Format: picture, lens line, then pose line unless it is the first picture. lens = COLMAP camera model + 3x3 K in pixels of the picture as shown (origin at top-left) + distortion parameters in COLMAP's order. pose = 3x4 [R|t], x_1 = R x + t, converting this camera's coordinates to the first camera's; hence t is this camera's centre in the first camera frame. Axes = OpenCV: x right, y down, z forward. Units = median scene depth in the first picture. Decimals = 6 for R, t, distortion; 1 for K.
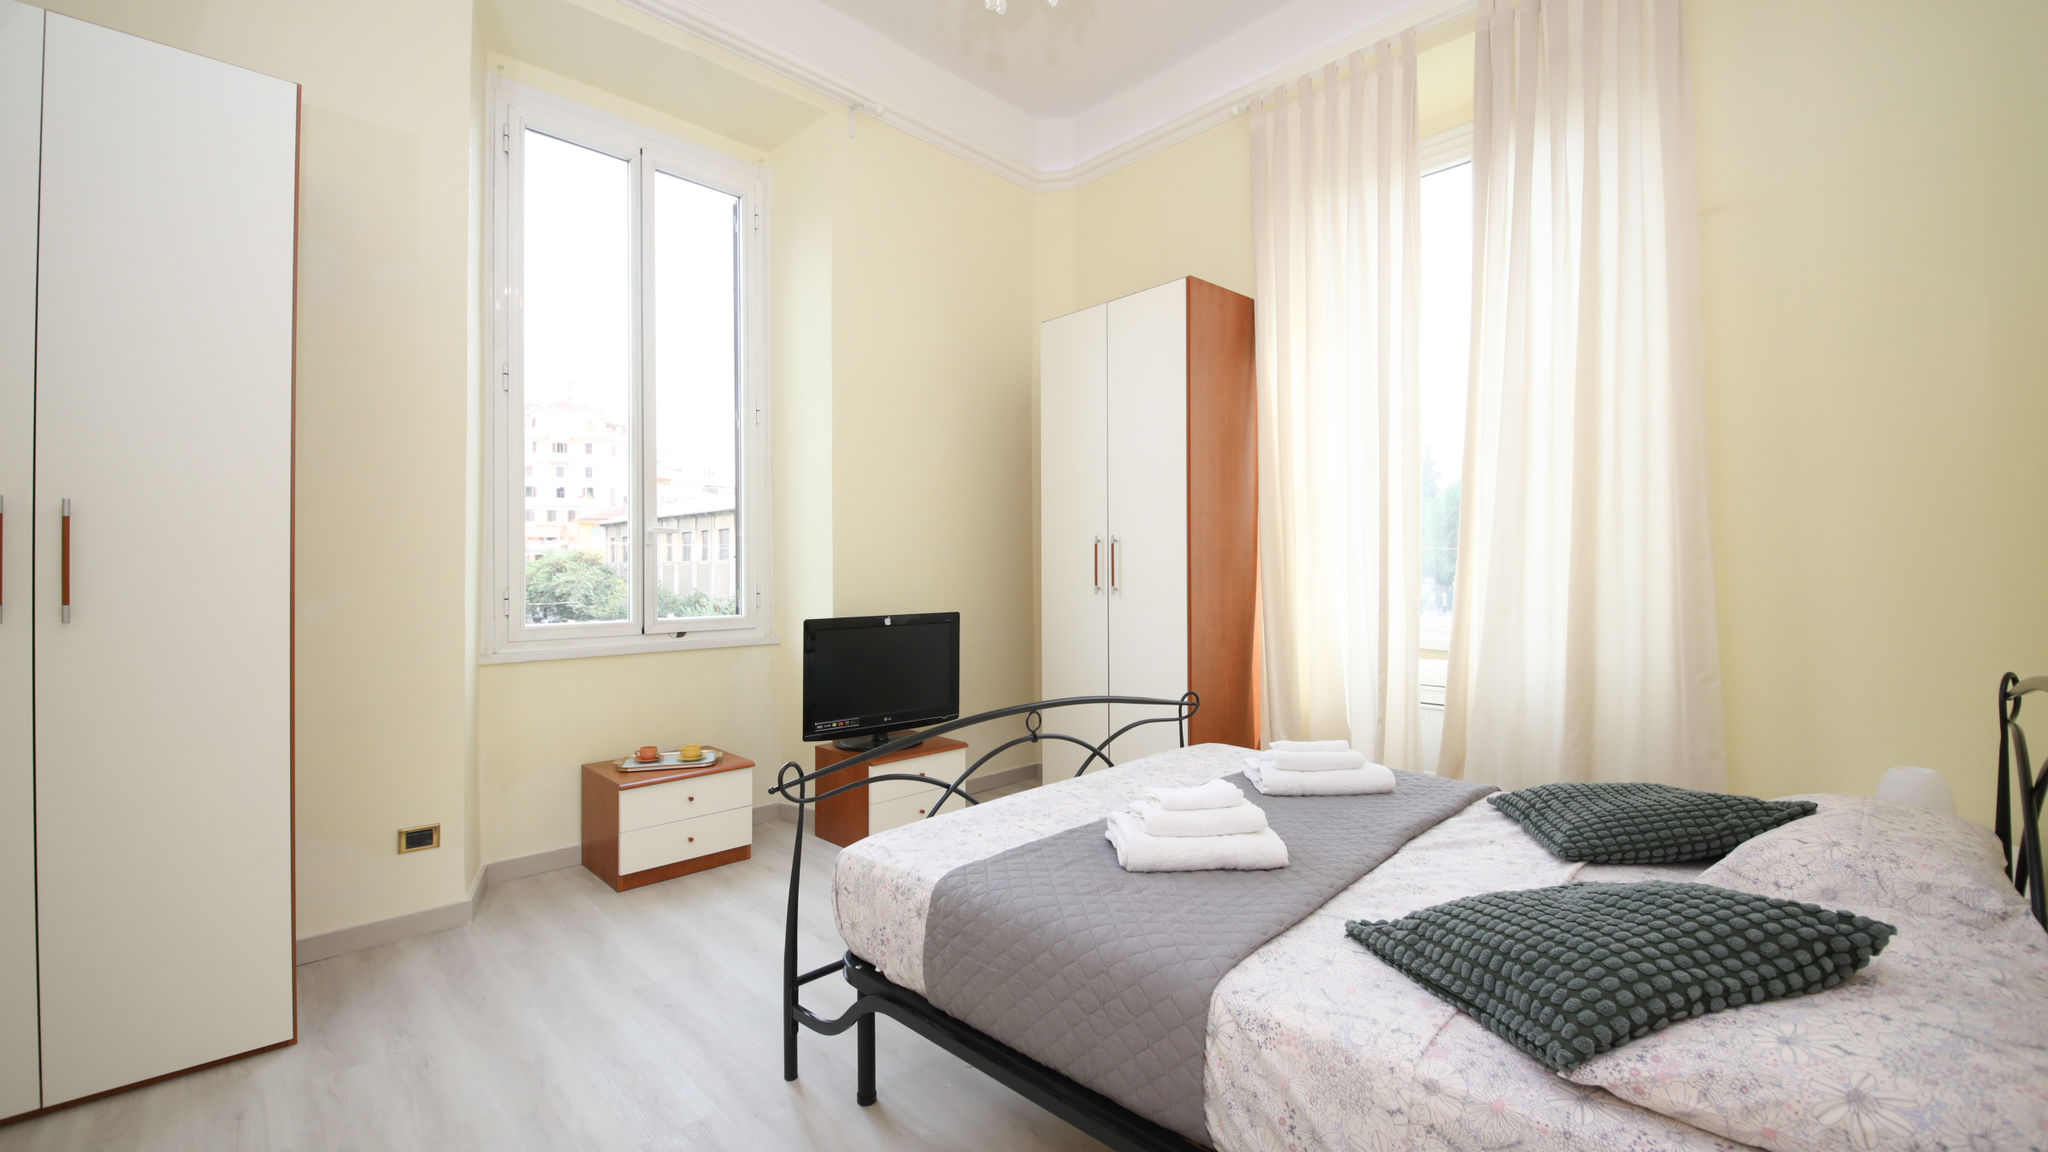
lens RADIAL K [[903.8, 0, 1048.0], [0, 903.8, 573.5], [0, 0, 1]] dist [0.000666, -0.000033]
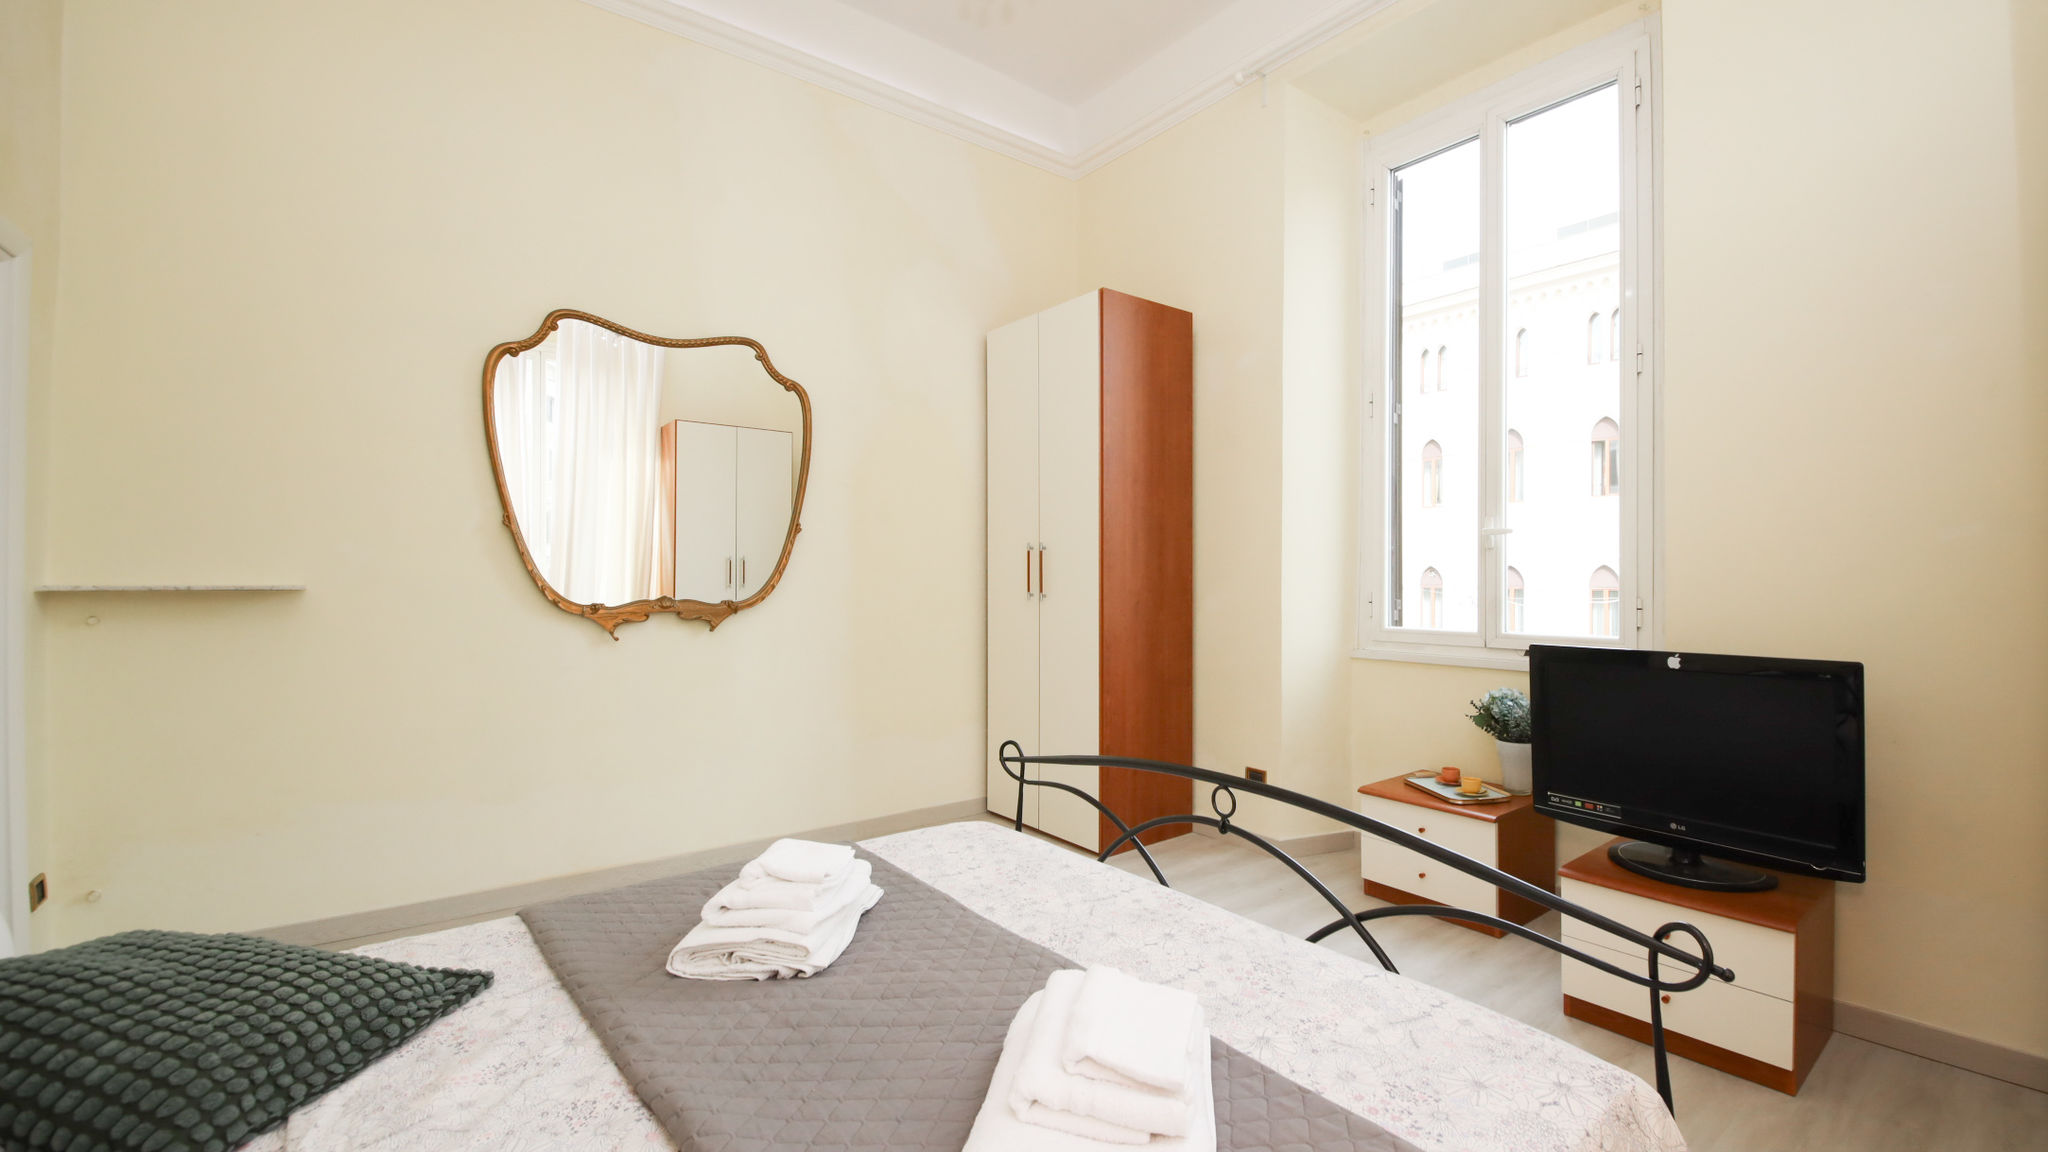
lens RADIAL K [[805.1, 0, 1024.0], [0, 805.1, 576.0], [0, 0, 1]] dist [-0.007377, -0.000135]
pose [[-0.138757, -0.001708, -0.990325, 0.590905], [-0.007550, 0.999971, -0.000667, -0.000924], [0.990298, 0.007384, -0.138766, 0.933546]]
